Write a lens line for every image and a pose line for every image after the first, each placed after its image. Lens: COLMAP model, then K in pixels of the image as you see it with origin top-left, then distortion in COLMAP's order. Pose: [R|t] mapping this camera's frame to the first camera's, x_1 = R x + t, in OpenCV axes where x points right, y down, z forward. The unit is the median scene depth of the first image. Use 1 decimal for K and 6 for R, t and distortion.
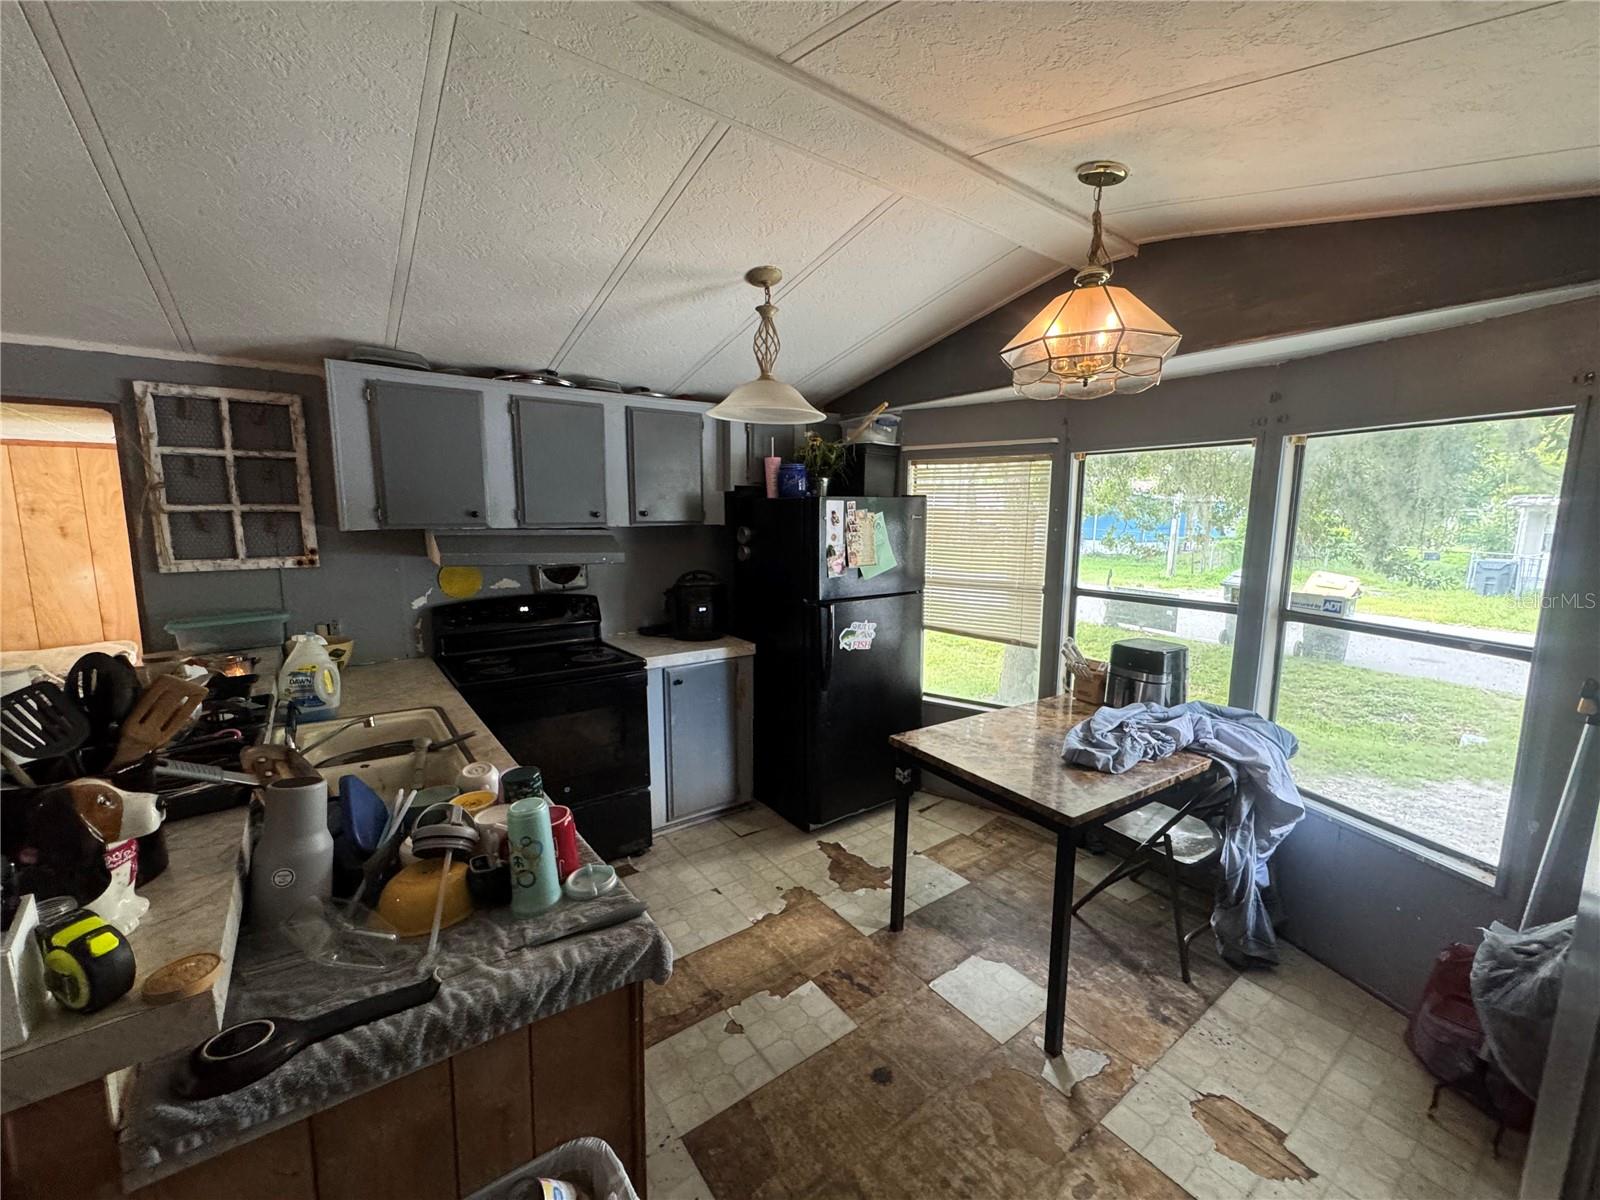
lens RADIAL K [[643.2, 0, 796.6], [0, 643.2, 598.2], [0, 0, 1]] dist [-0.000933, -0.000215]
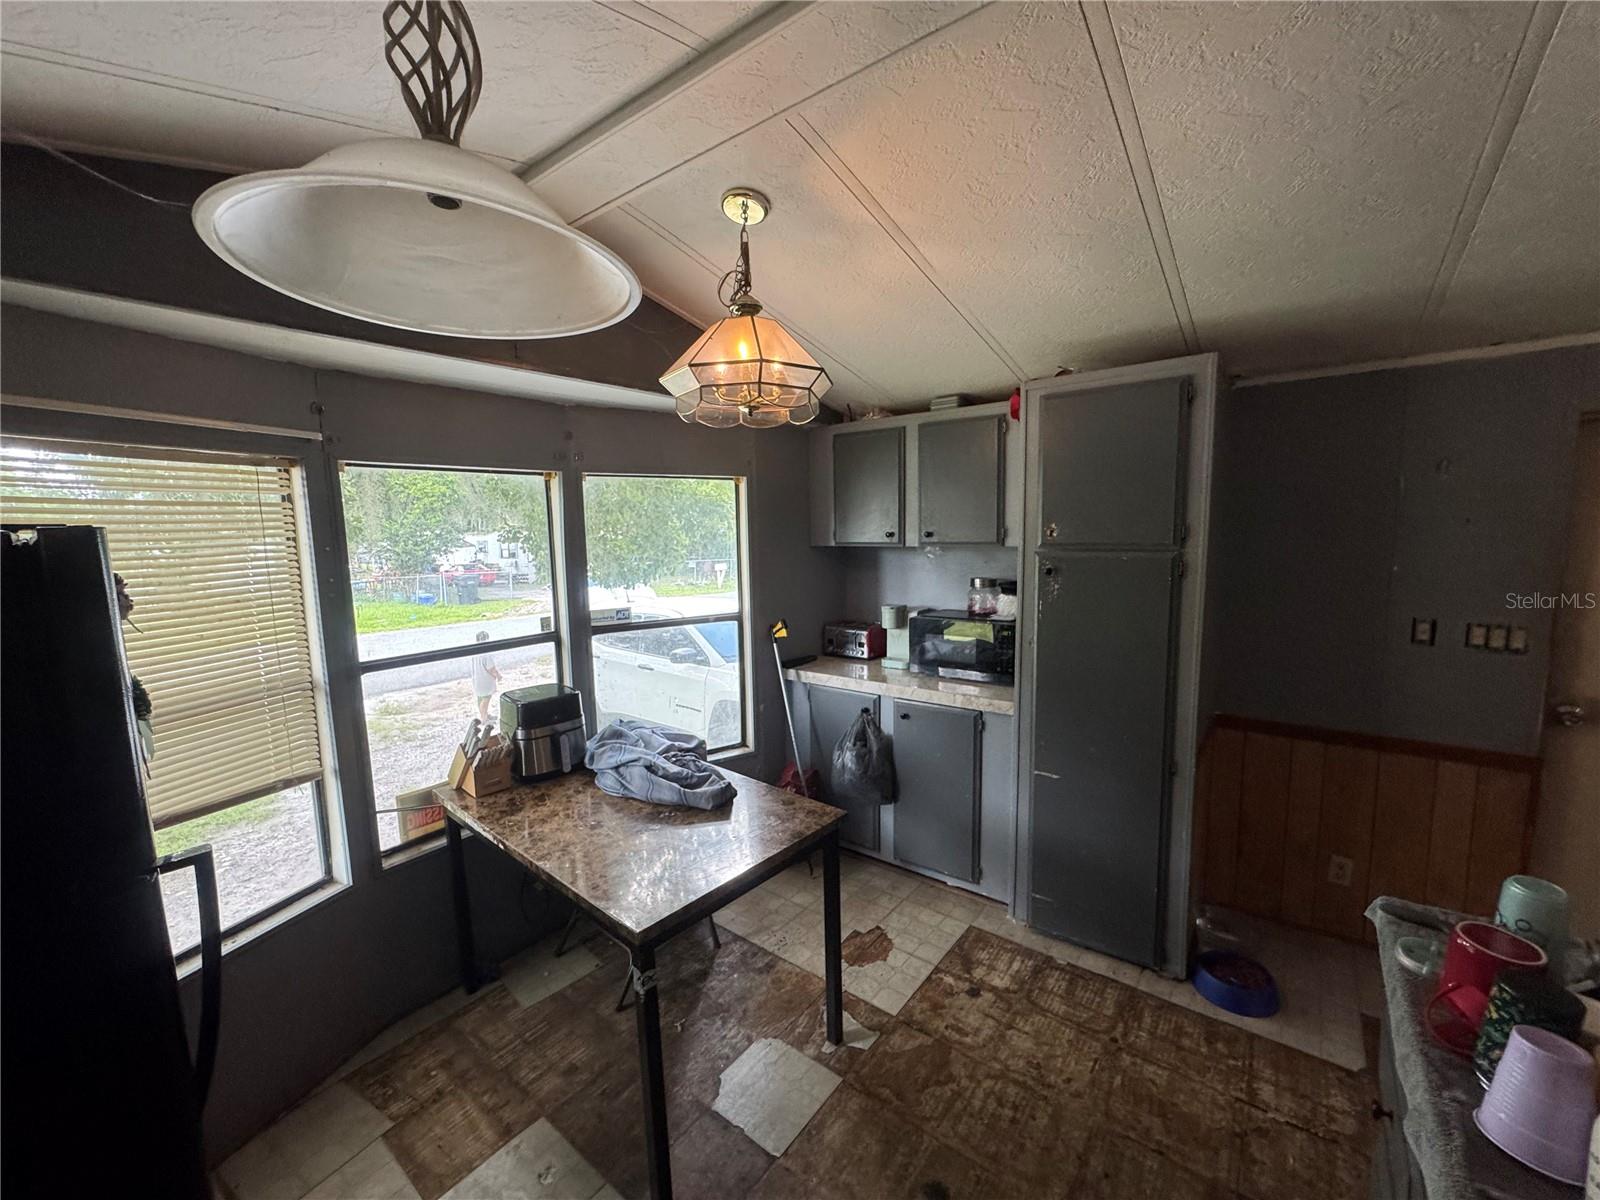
lens RADIAL K [[644.8, 0, 801.0], [0, 644.8, 601.5], [0, 0, 1]] dist [0.000872, 0.000017]
pose [[-0.274905, -0.112092, 0.954915, -0.400323], [0.152340, 0.975557, 0.158371, -0.142306], [-0.949326, 0.189008, -0.251109, 0.893761]]
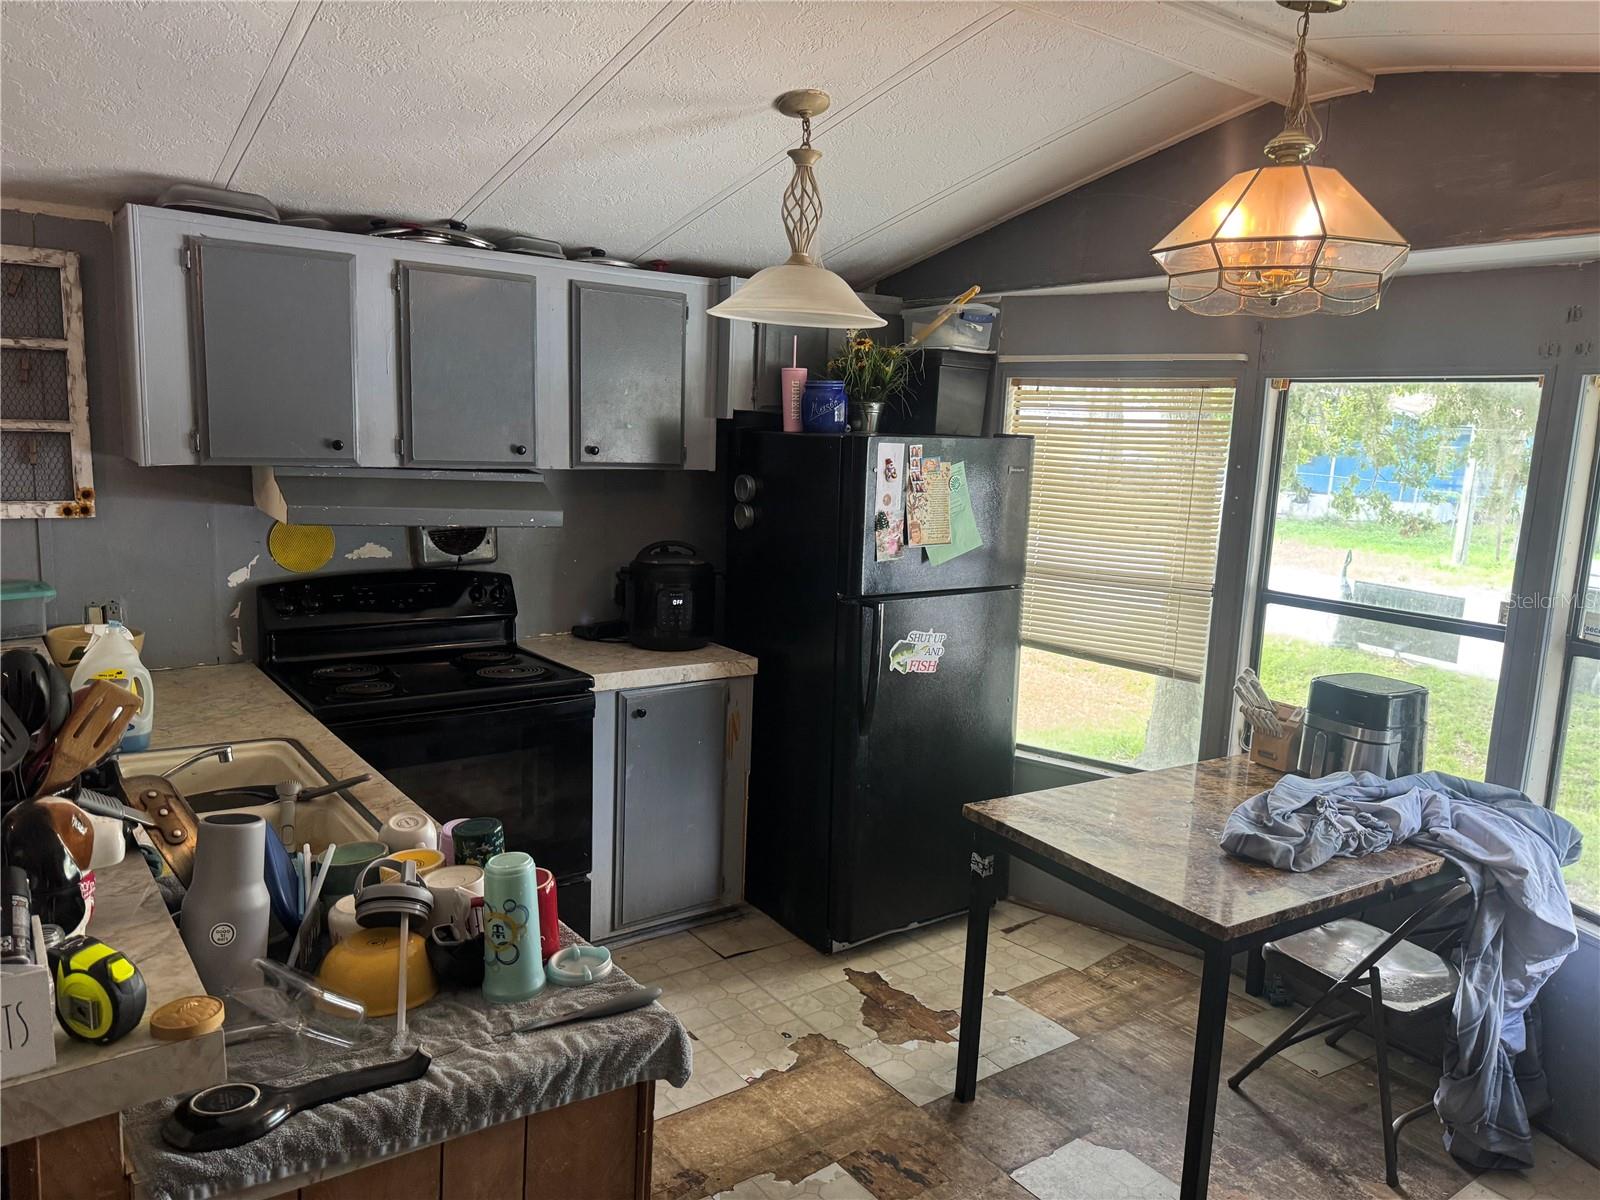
lens RADIAL K [[1126.3, 0, 800.0], [0, 1126.3, 600.0], [0, 0, 1]] dist [0.103335, -0.148425]
pose [[0.999352, 0.035985, 0.001256, -0.032357], [-0.036003, 0.999147, 0.020248, -0.015350], [-0.000526, -0.020280, 0.999794, -0.159548]]
